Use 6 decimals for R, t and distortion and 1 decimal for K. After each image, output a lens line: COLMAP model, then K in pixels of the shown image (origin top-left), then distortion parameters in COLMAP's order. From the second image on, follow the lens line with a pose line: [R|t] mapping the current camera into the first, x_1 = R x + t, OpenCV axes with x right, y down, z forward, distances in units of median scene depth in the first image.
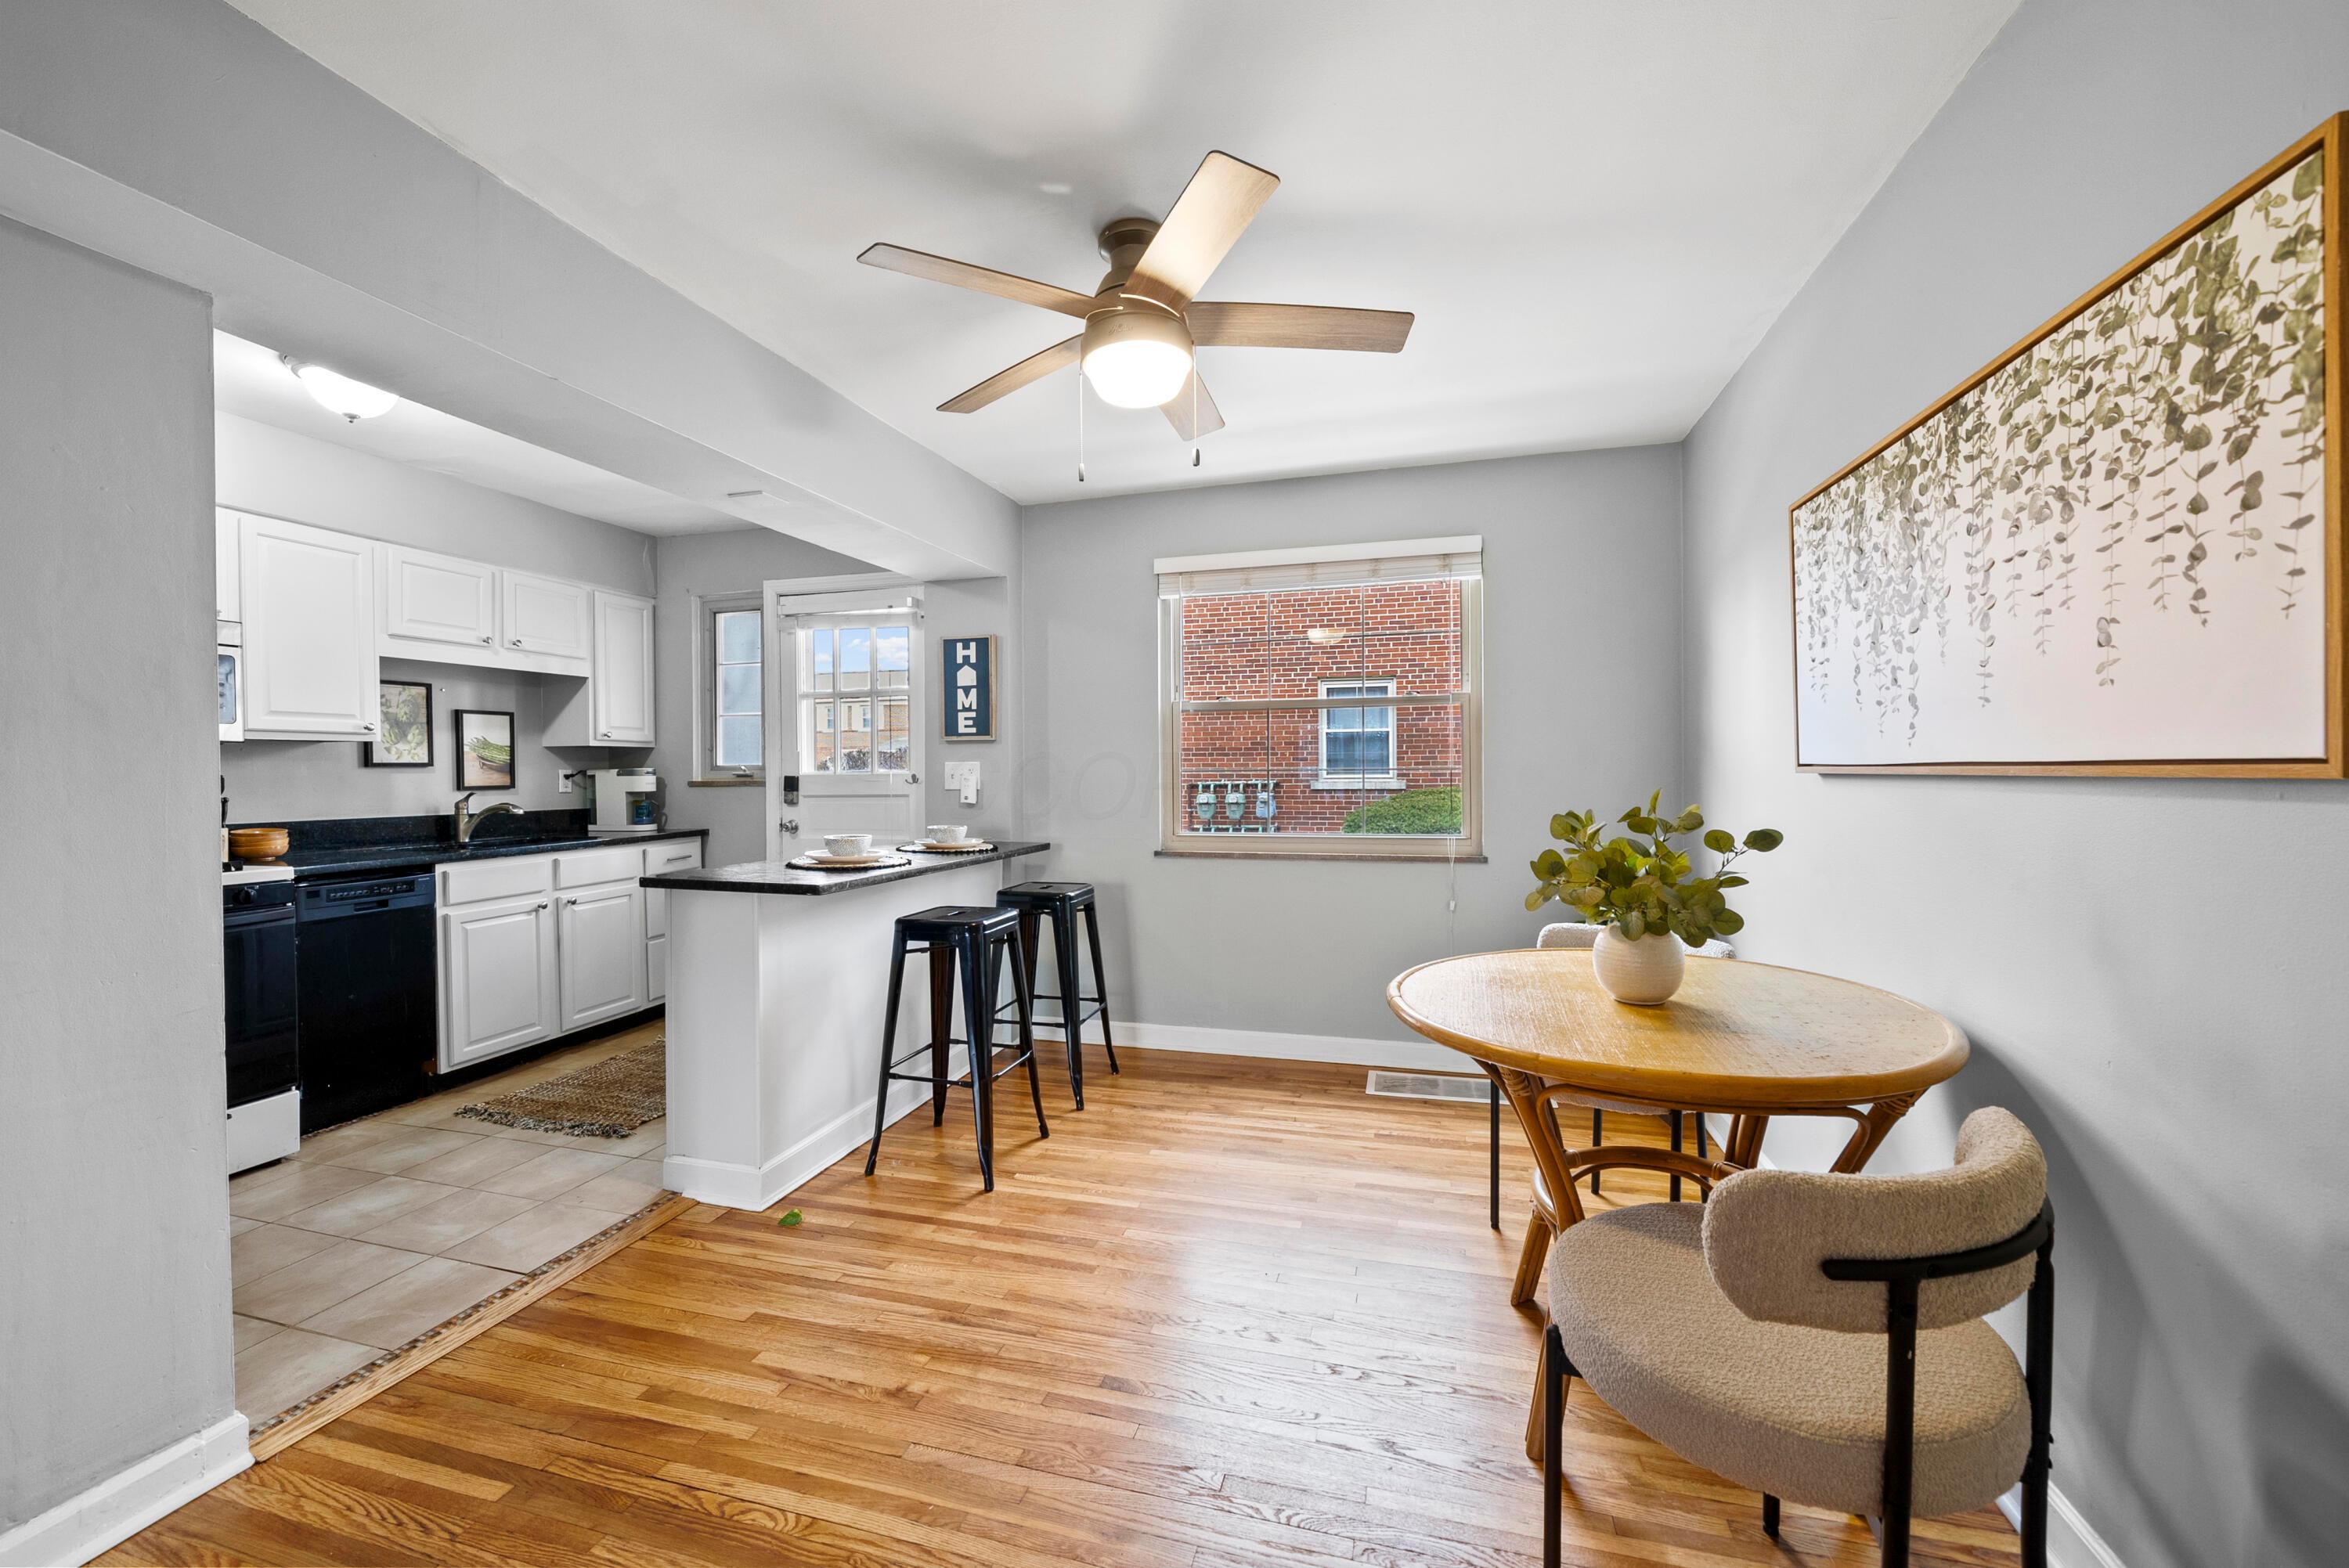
lens RADIAL K [[928.4, 0, 1162.4], [0, 928.4, 779.0], [0, 0, 1]] dist [-0.006767, 0.000662]
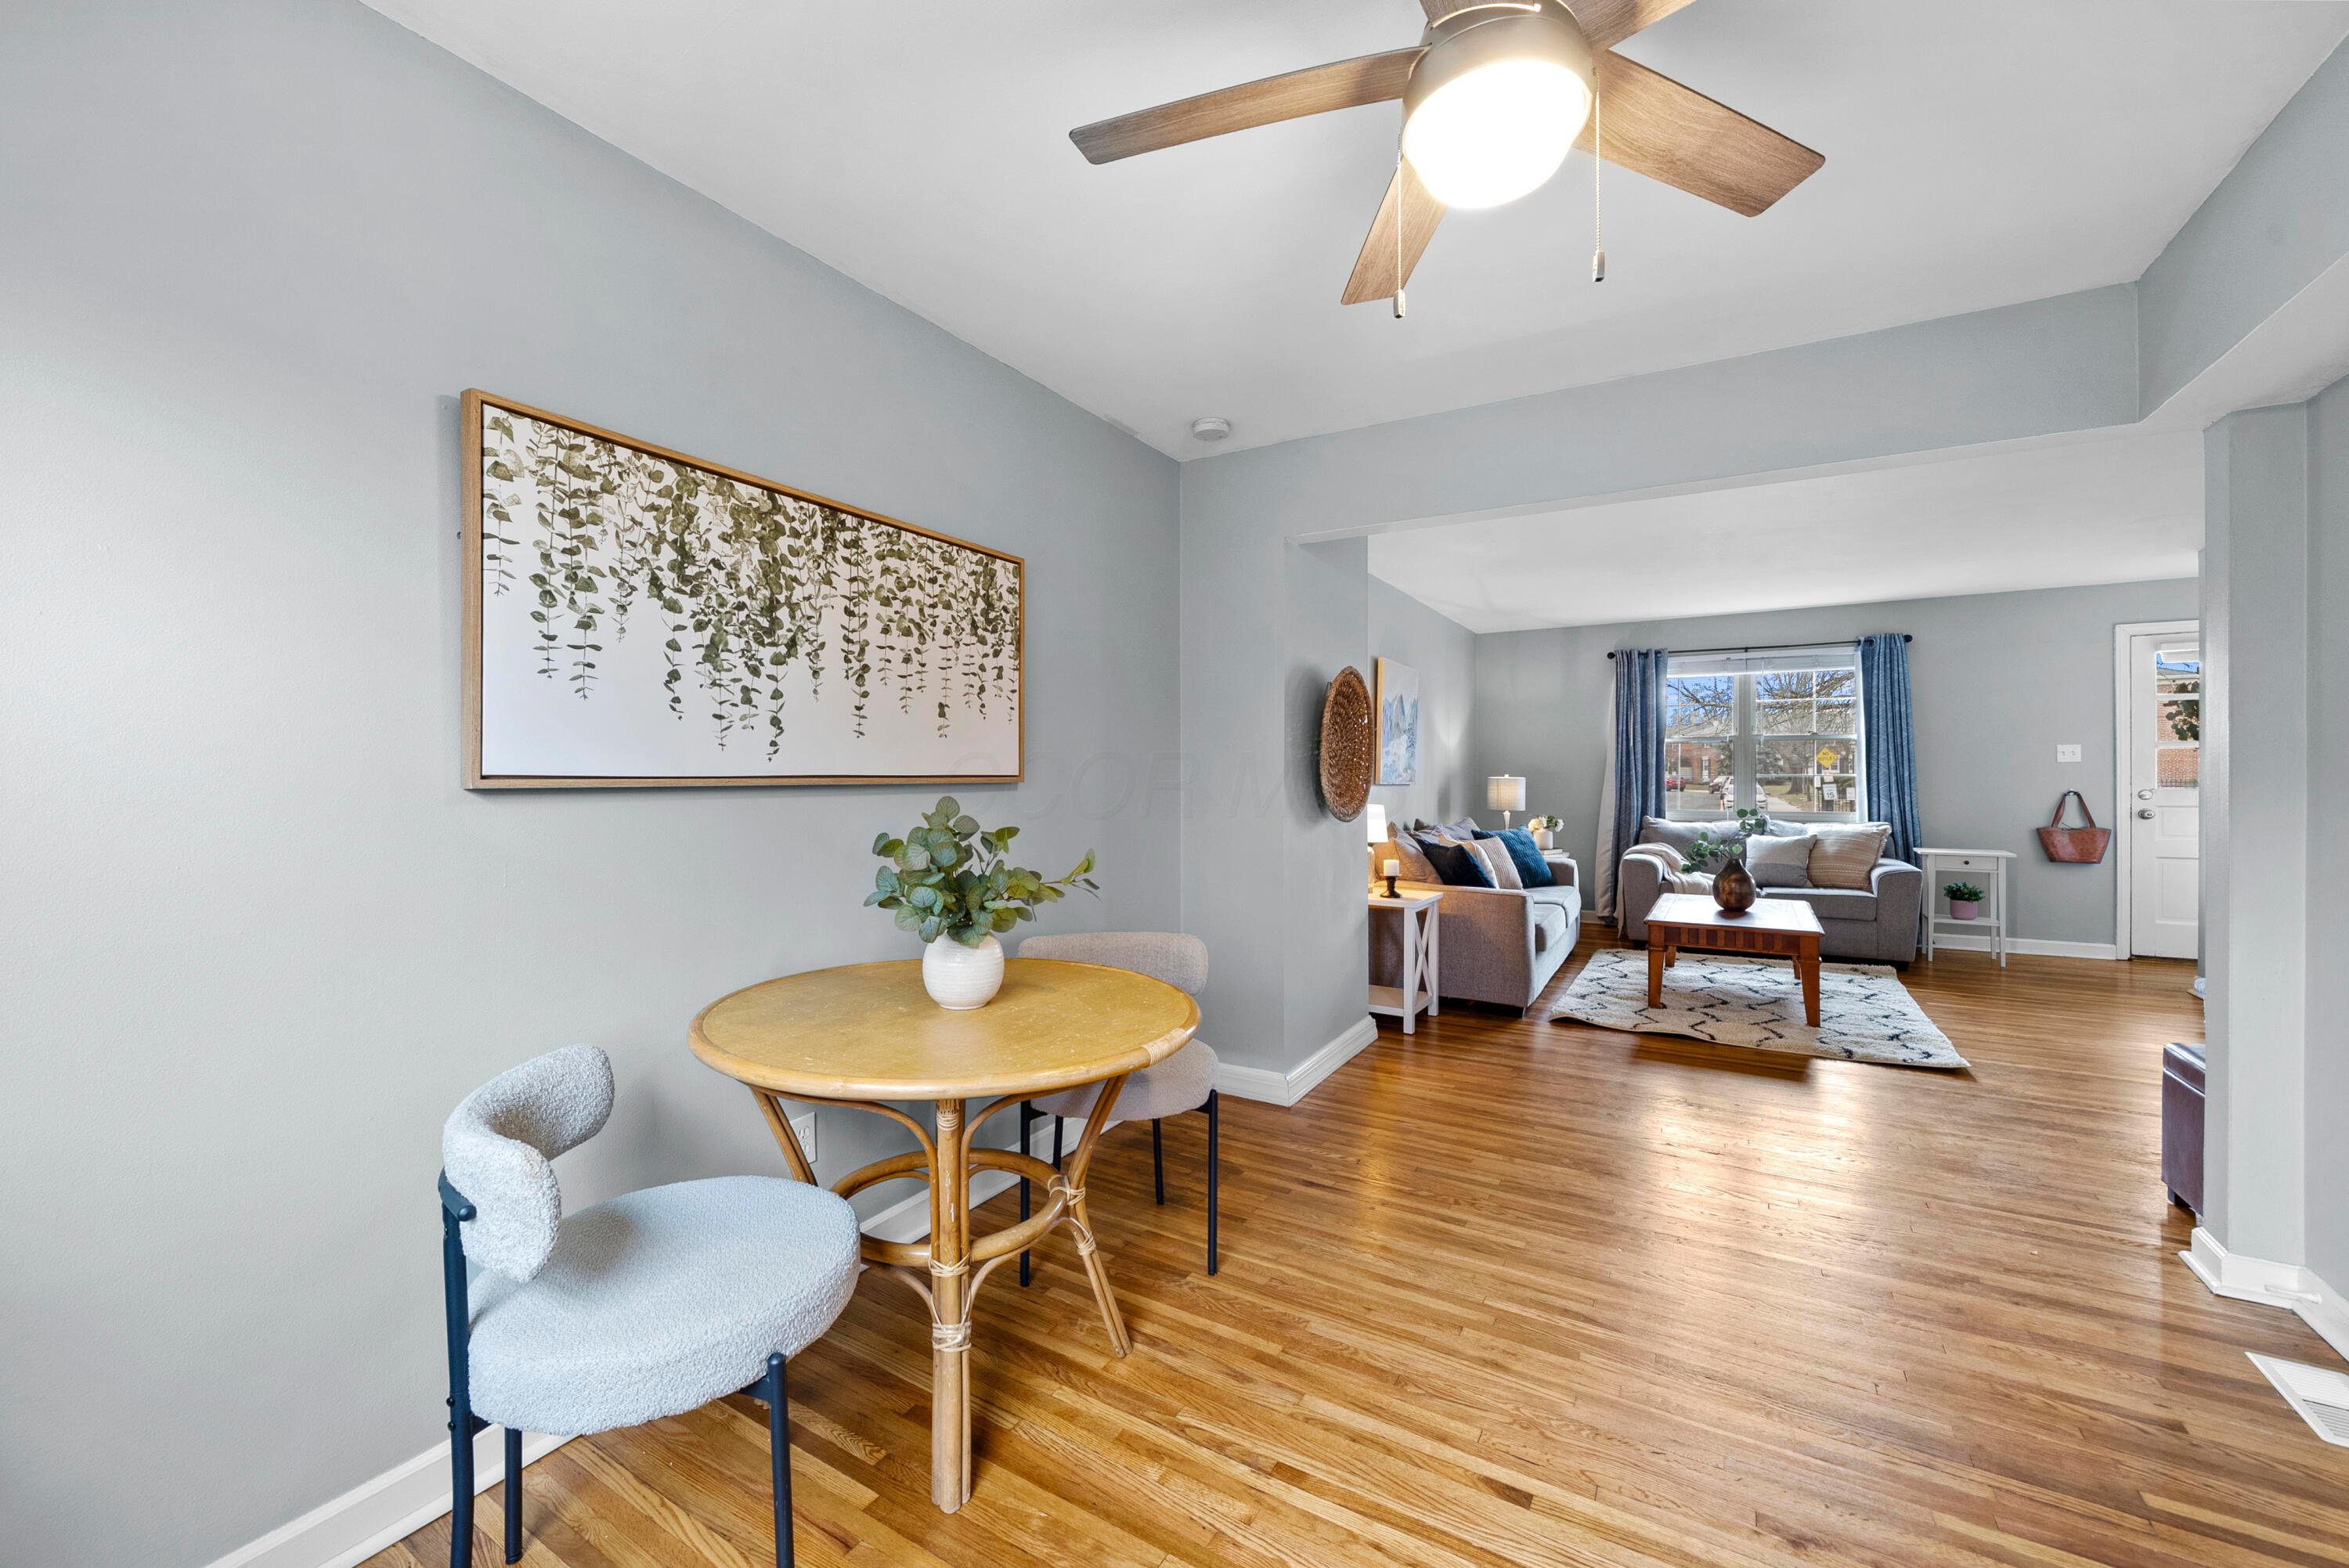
lens RADIAL K [[928.4, 0, 1149.4], [0, 928.4, 785.8], [0, 0, 1]] dist [-0.006767, 0.000662]
pose [[-0.962759, 0.005926, 0.270297, 0.017504], [0.011389, 0.999761, 0.018645, -0.009220], [-0.270122, 0.021029, -0.962596, 0.889761]]
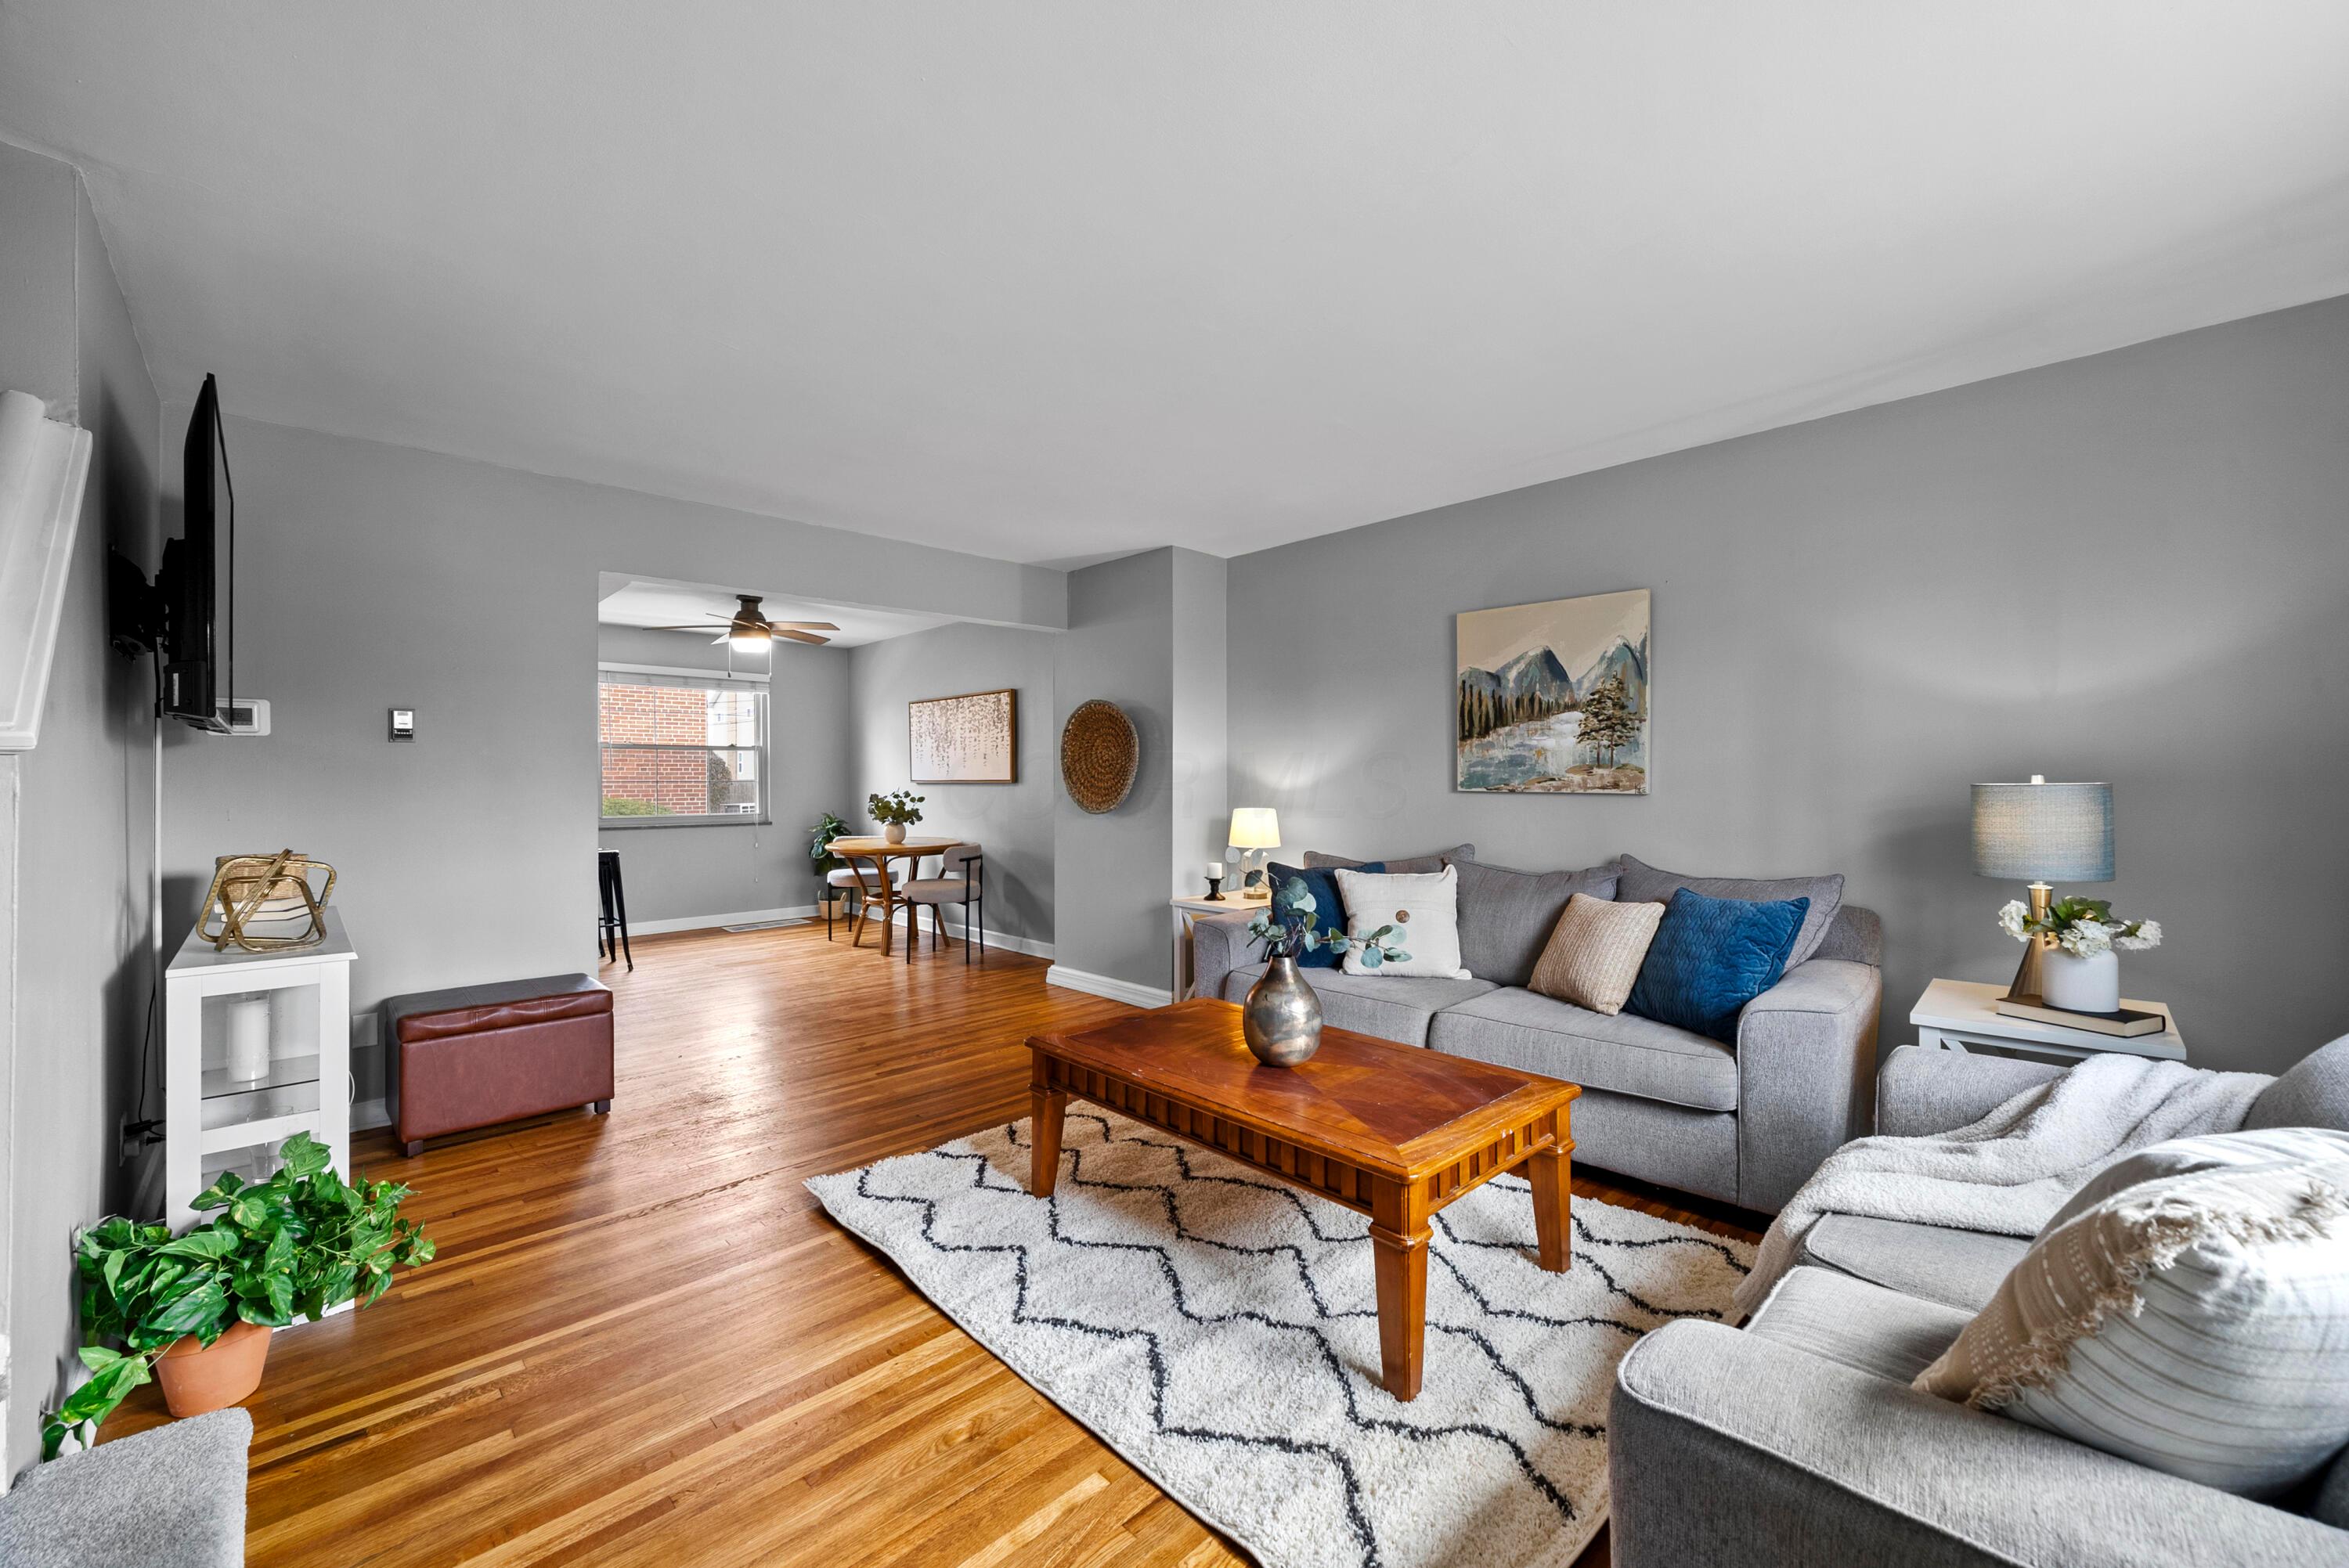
lens RADIAL K [[928.4, 0, 1167.2], [0, 928.4, 779.8], [0, 0, 1]] dist [-0.006767, 0.000662]
pose [[0.496667, 0.003589, 0.867934, -1.002066], [0.010433, 0.999895, -0.010105, 0.014411], [-0.867879, 0.014074, 0.496577, -0.829869]]
